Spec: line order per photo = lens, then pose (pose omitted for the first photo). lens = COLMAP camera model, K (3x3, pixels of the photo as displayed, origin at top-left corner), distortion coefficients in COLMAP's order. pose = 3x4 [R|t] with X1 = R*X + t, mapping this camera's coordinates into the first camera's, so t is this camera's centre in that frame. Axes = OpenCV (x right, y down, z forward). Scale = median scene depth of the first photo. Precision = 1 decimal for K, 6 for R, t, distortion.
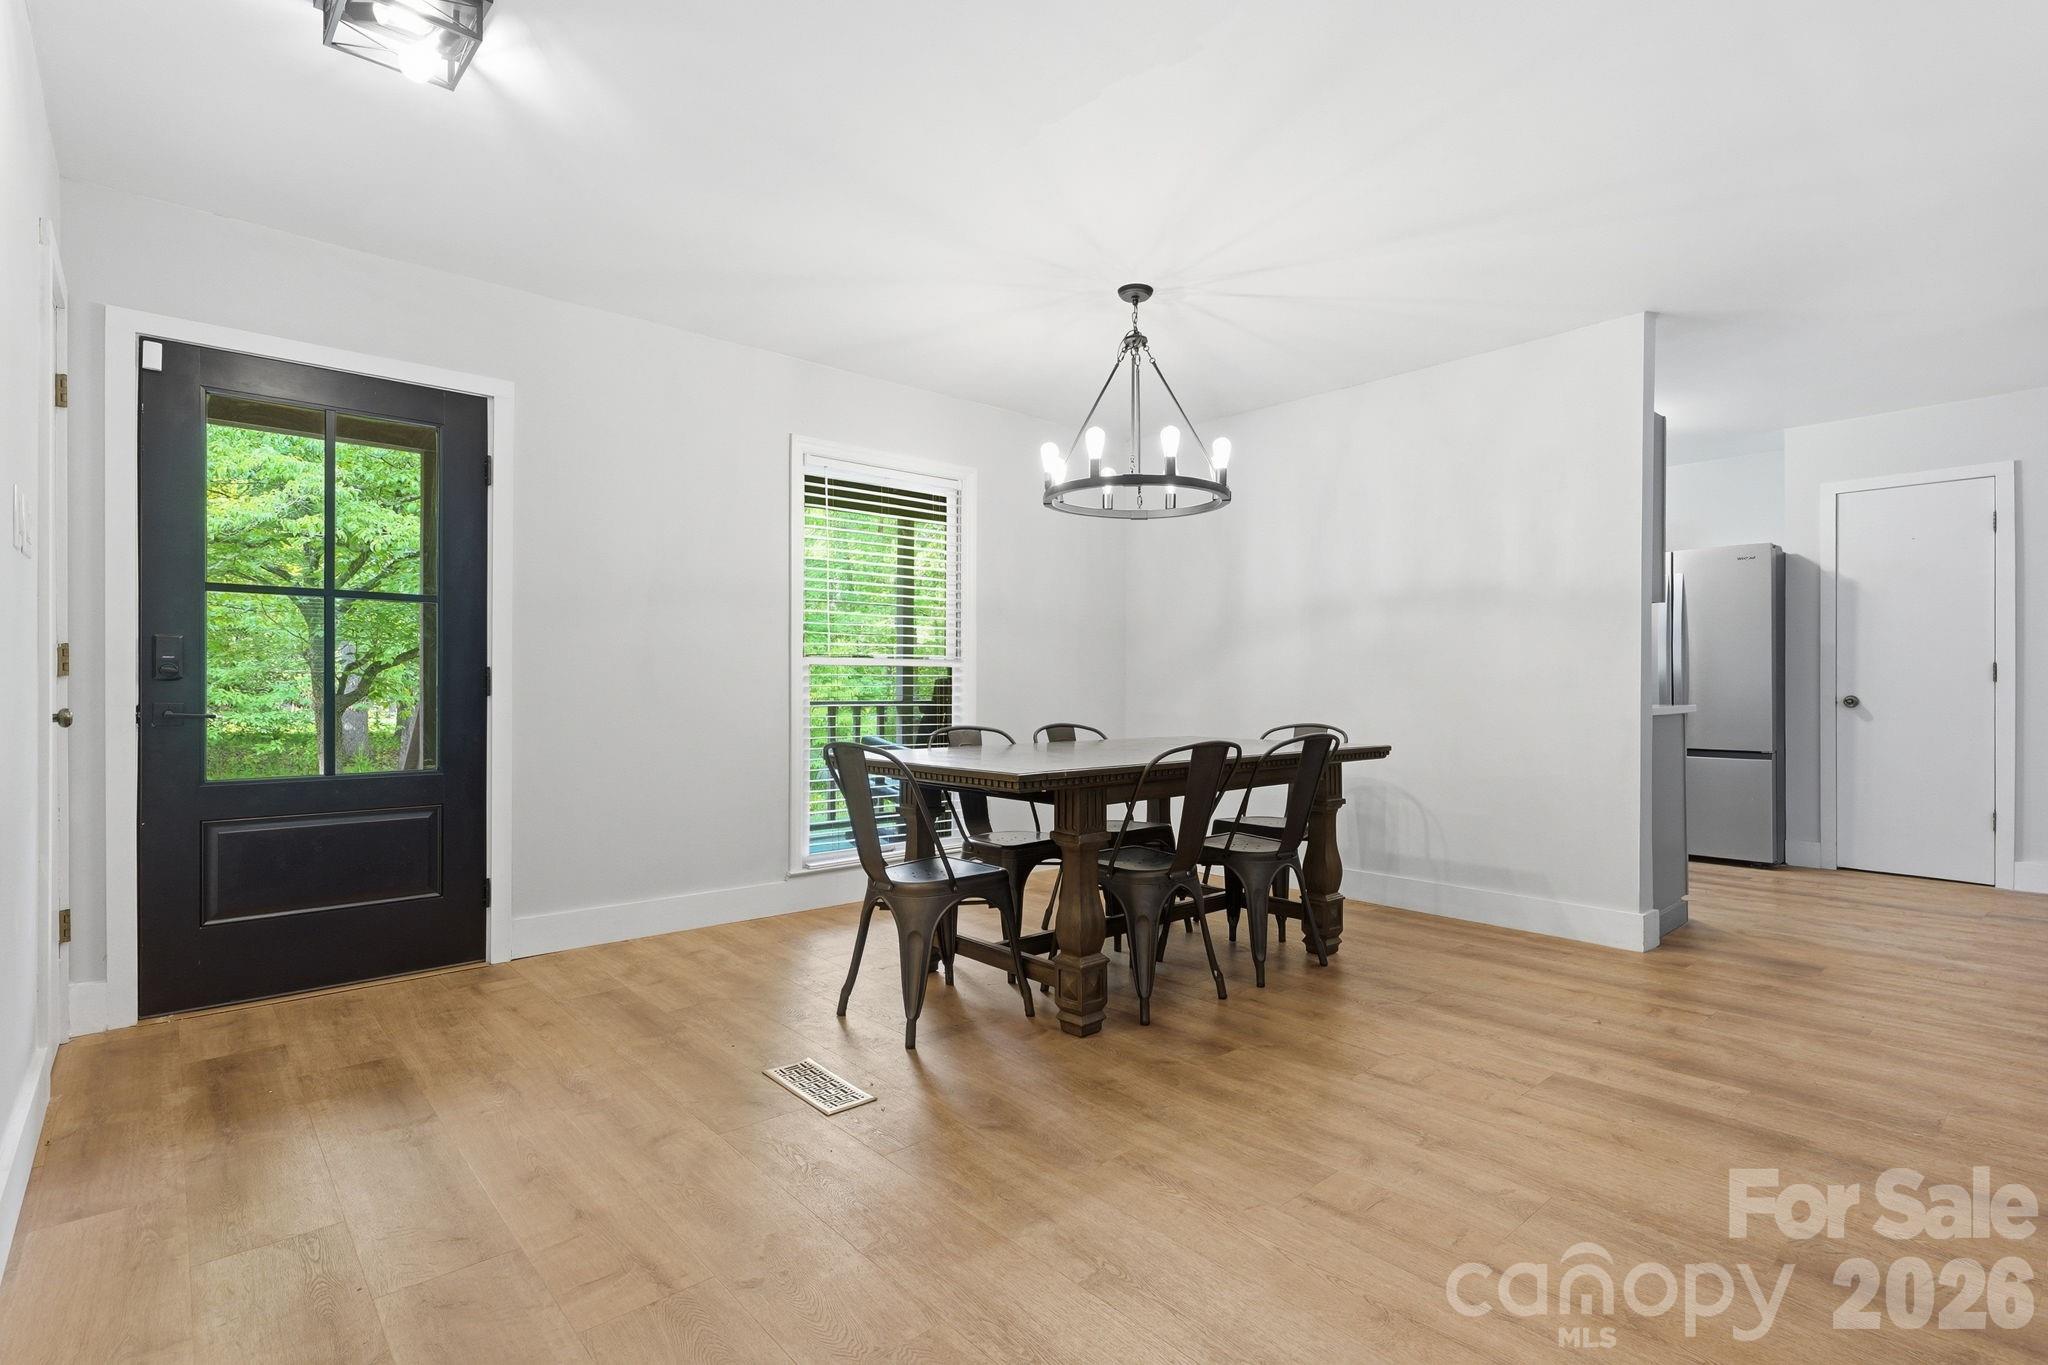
lens RADIAL K [[971.1, 0, 1031.4], [0, 971.1, 680.4], [0, 0, 1]] dist [0.002268, 0.000267]
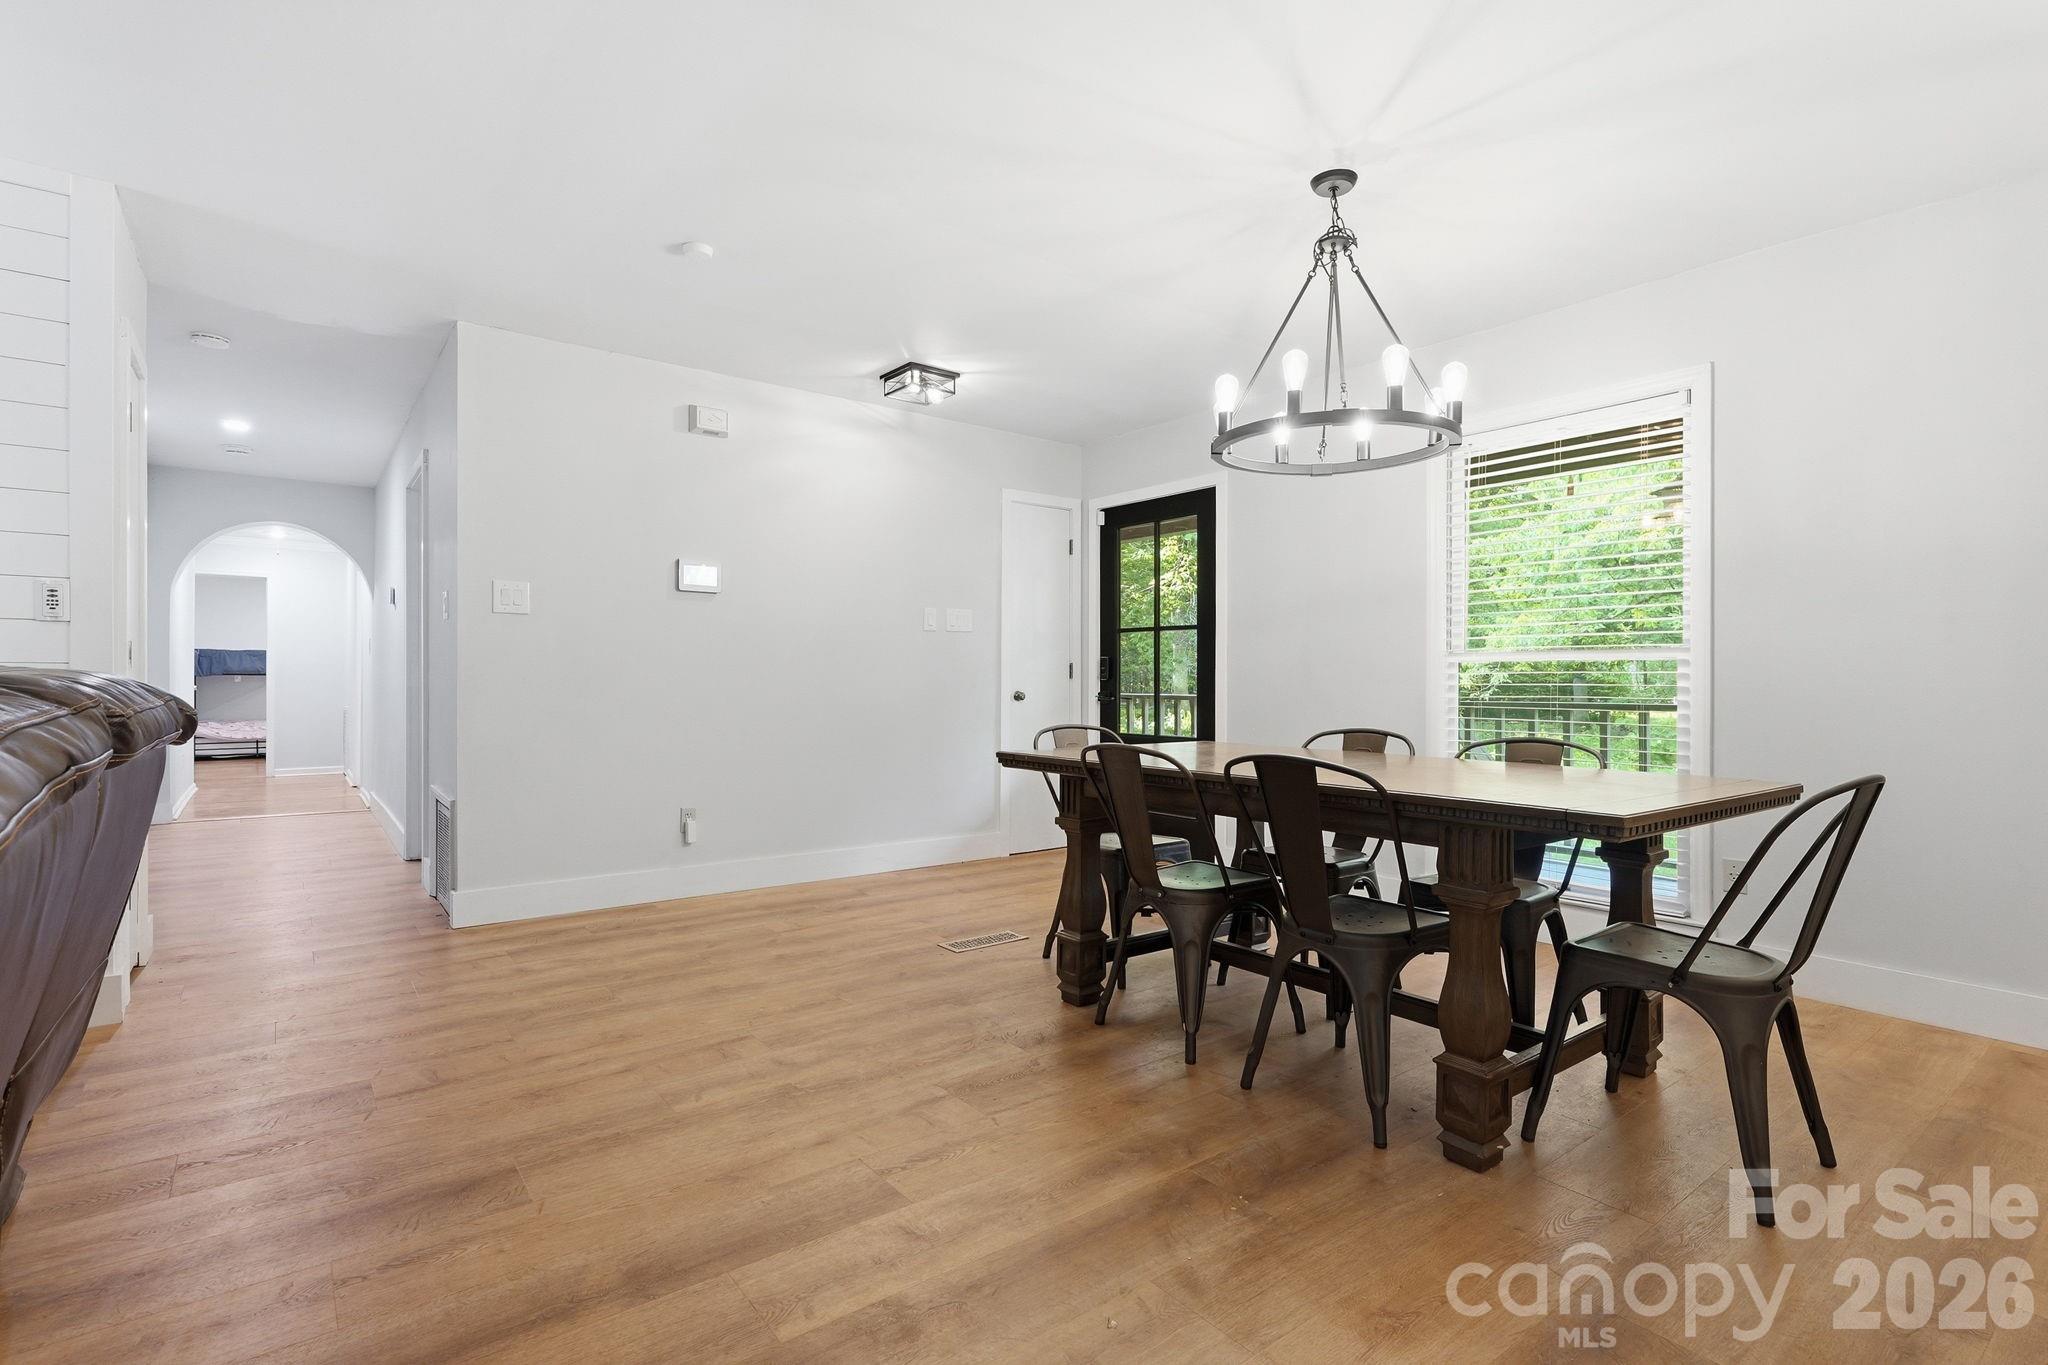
lens RADIAL K [[971.1, 0, 1031.4], [0, 971.1, 680.4], [0, 0, 1]] dist [0.002268, 0.000267]
pose [[-0.064581, -0.001827, -0.997911, 0.996033], [0.000417, 0.999998, -0.001858, 0.004050], [0.997912, -0.000536, -0.064580, 0.889294]]
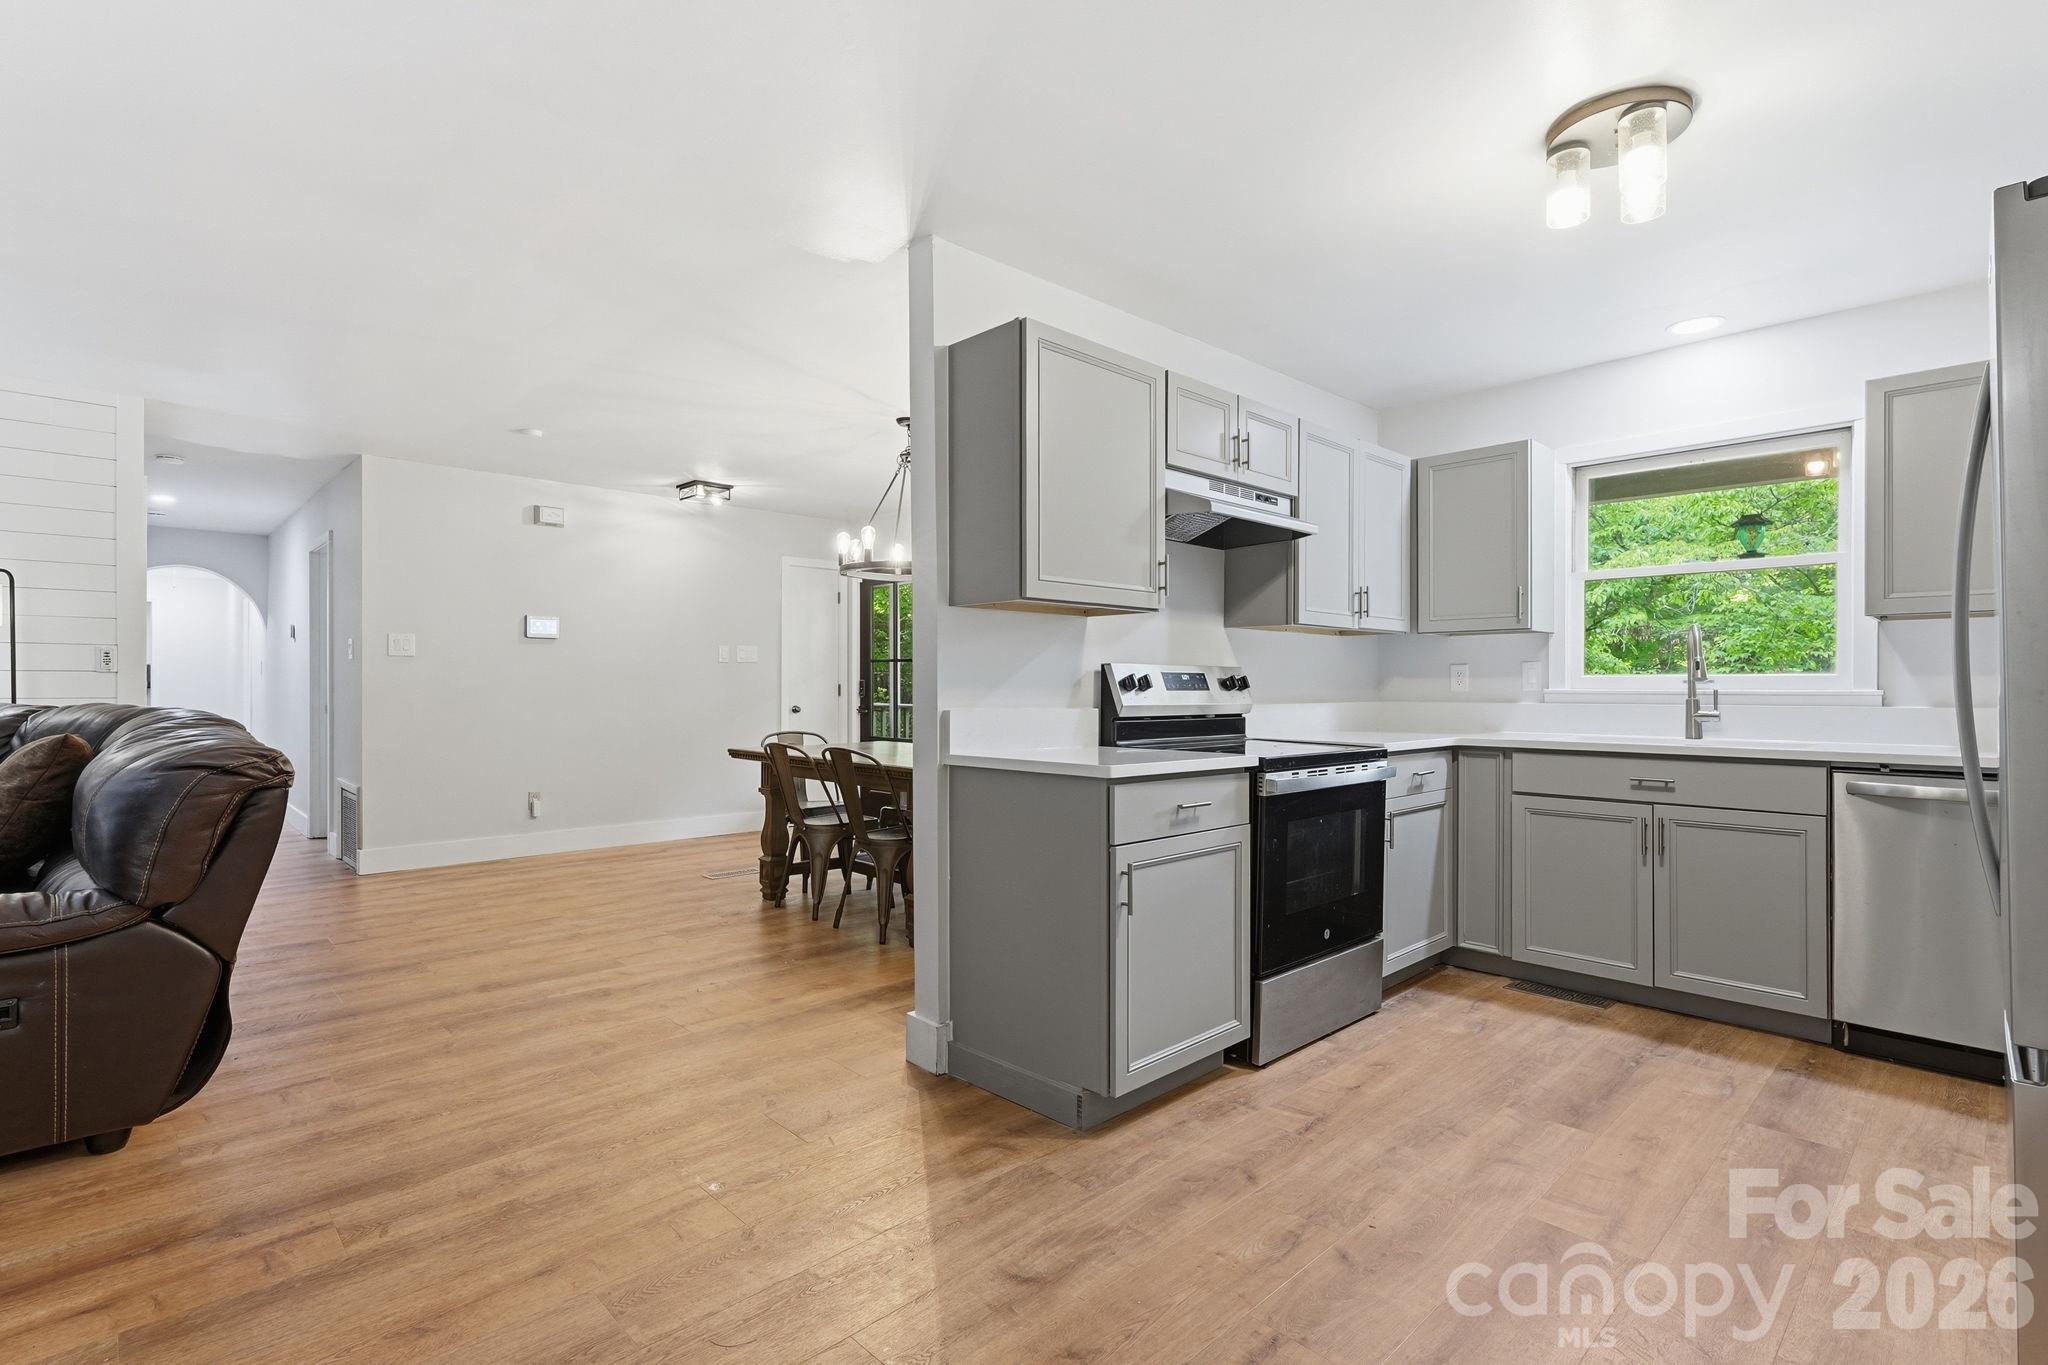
lens RADIAL K [[963.7, 0, 1030.2], [0, 963.7, 685.1], [0, 0, 1]] dist [0.005646, 0.000441]
pose [[0.042802, -0.000142, -0.999084, 1.628507], [0.002324, 0.999997, -0.000043, -0.029009], [0.999081, -0.002320, 0.042802, 1.226083]]
